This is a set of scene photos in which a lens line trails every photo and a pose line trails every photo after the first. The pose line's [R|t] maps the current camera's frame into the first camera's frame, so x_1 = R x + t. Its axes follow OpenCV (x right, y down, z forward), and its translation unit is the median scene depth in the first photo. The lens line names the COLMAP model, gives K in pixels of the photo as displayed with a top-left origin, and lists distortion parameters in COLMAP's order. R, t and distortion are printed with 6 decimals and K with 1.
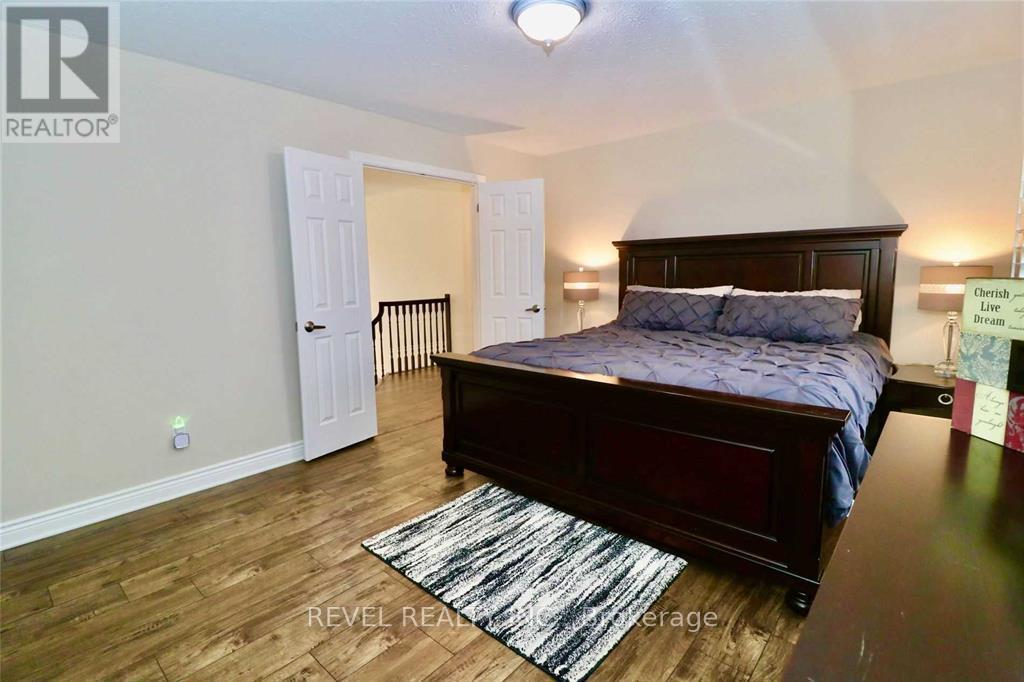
lens RADIAL K [[490.1, 0, 508.3], [0, 490.1, 337.8], [0, 0, 1]] dist [-0.003909, -0.001061]
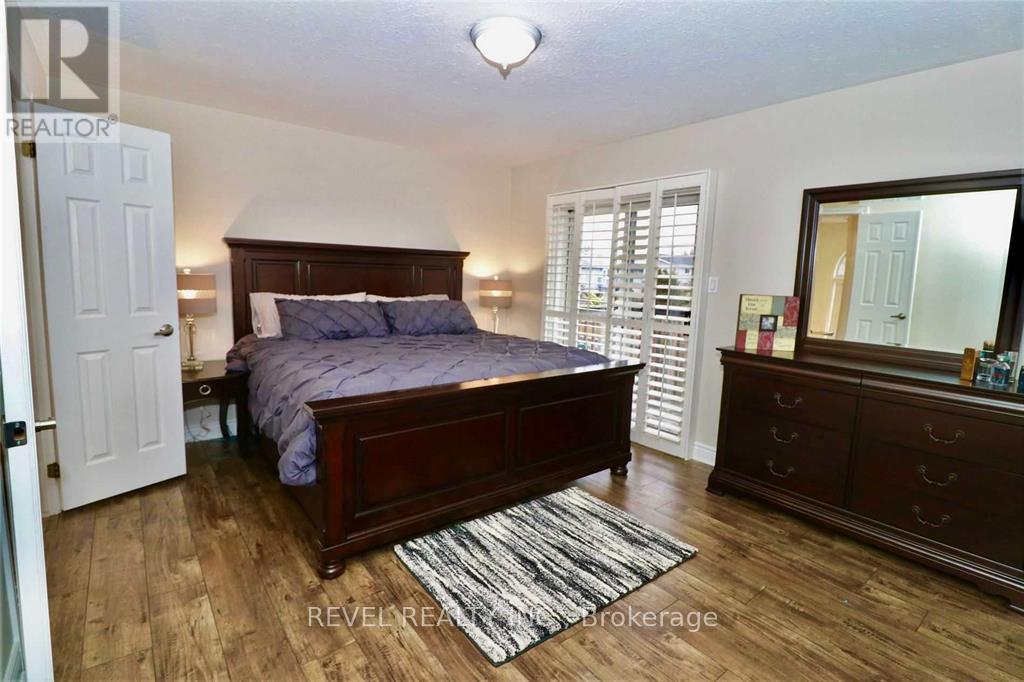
lens RADIAL K [[490.1, 0, 505.3], [0, 490.1, 339.6], [0, 0, 1]] dist [-0.003909, -0.001061]
pose [[0.181115, -0.111204, 0.977155, -0.939195], [0.100254, 0.990498, 0.094141, -0.118790], [-0.978339, 0.080914, 0.190543, 0.803453]]
